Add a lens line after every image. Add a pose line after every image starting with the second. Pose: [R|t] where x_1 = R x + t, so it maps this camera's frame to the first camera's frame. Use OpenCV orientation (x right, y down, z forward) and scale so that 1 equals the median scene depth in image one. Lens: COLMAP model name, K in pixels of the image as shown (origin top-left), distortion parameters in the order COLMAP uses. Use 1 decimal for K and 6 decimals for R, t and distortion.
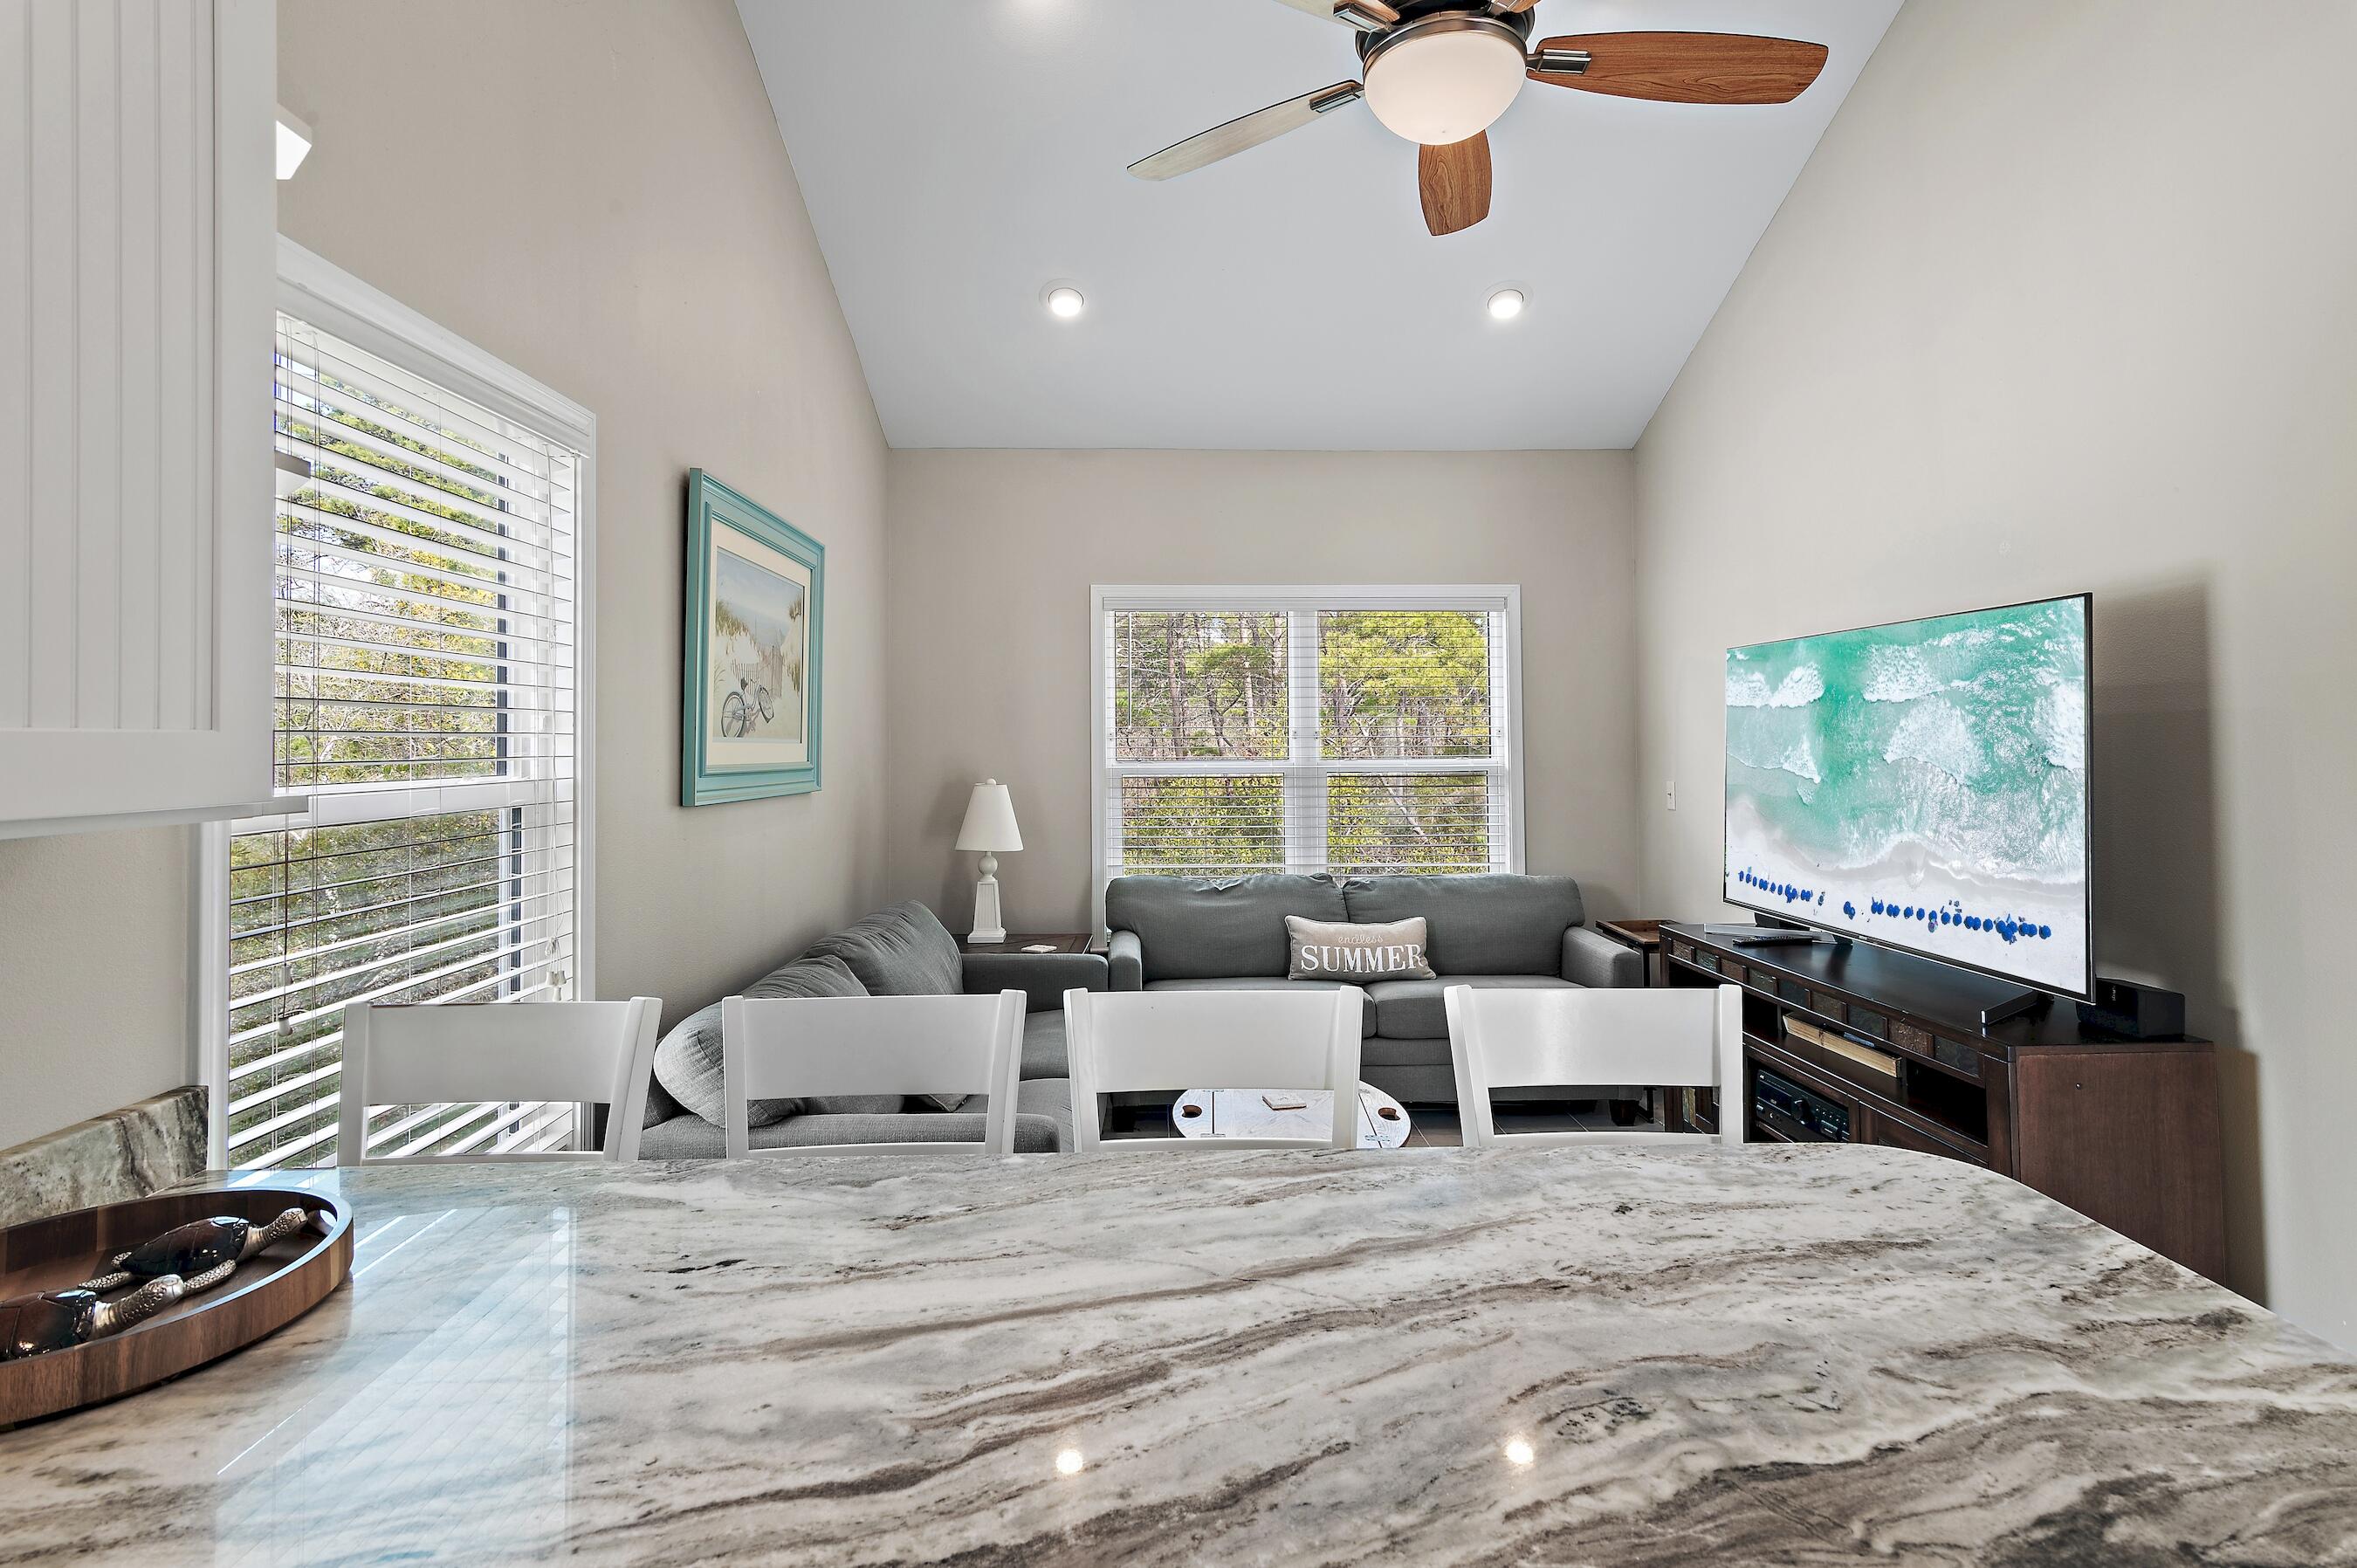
lens RADIAL K [[1156.1, 0, 1182.5], [0, 1156.1, 702.8], [0, 0, 1]] dist [0.013864, 0.001247]
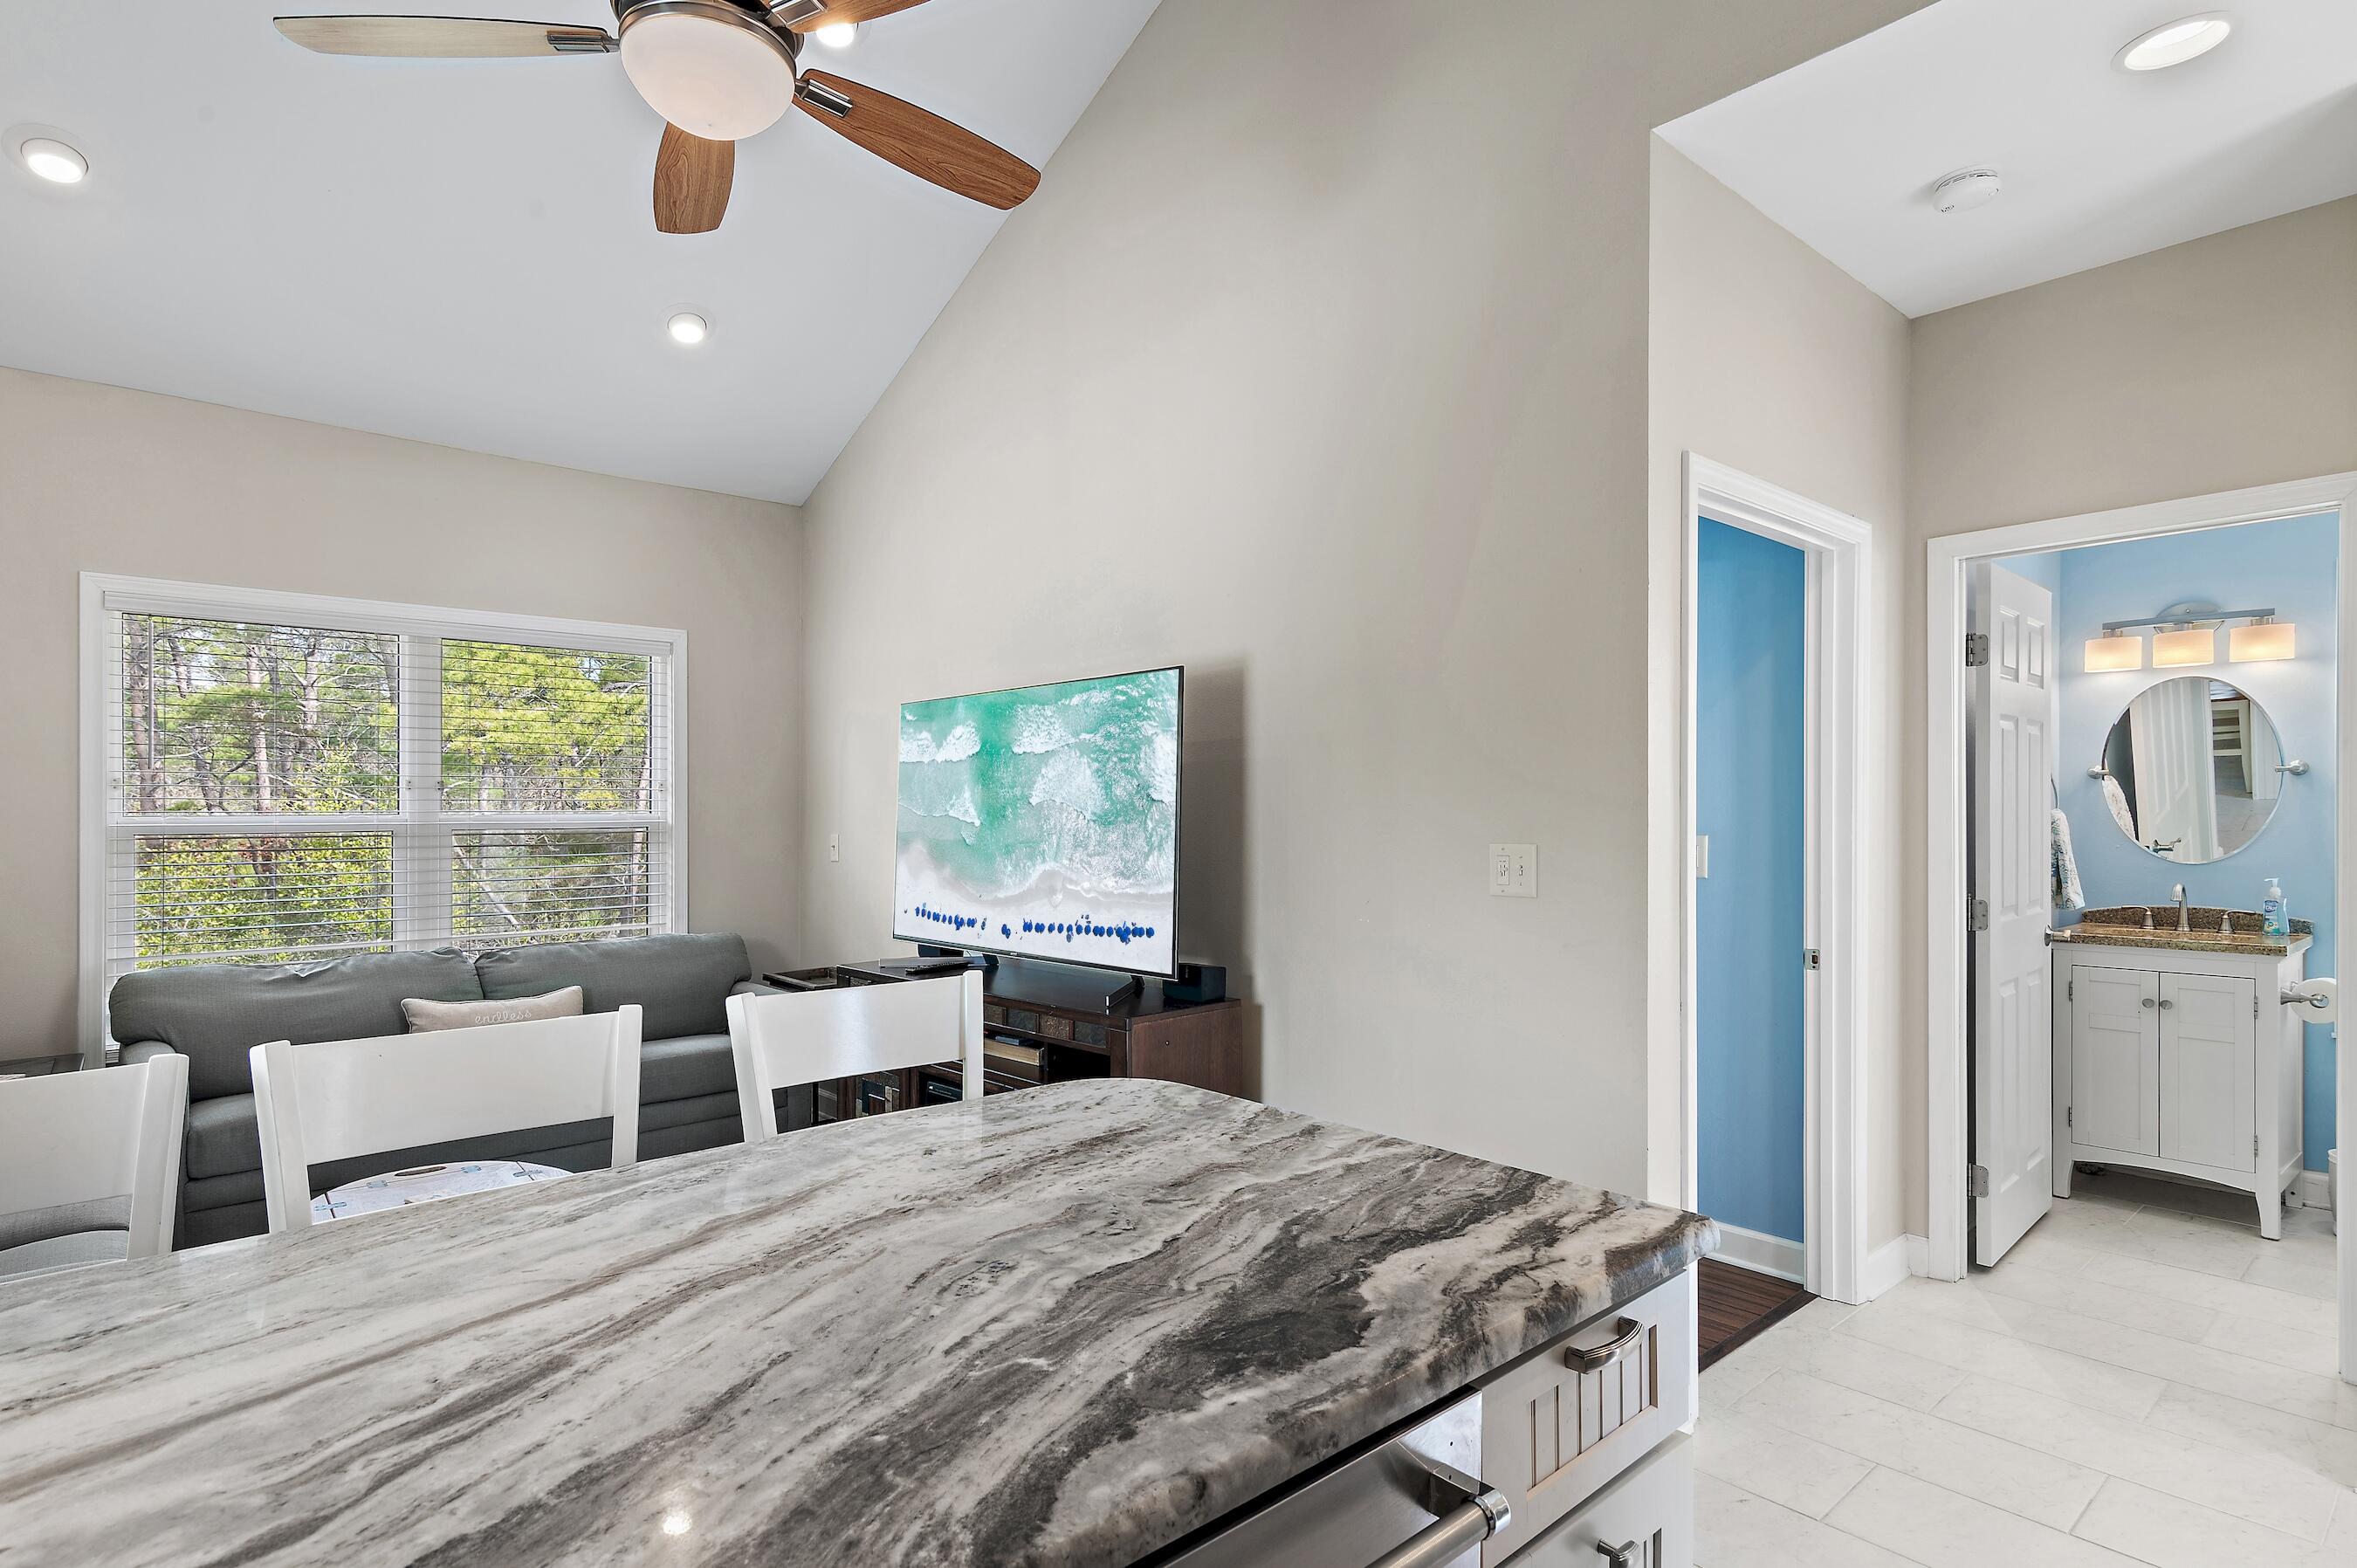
lens RADIAL K [[1160.8, 0, 1178.5], [0, 1160.8, 784.0], [0, 0, 1]] dist [0.014573, 0.000661]
pose [[0.776169, 0.003799, 0.630513, -0.191089], [-0.019437, 0.999651, 0.017905, 0.069291], [-0.630225, -0.026153, 0.775972, -0.027463]]
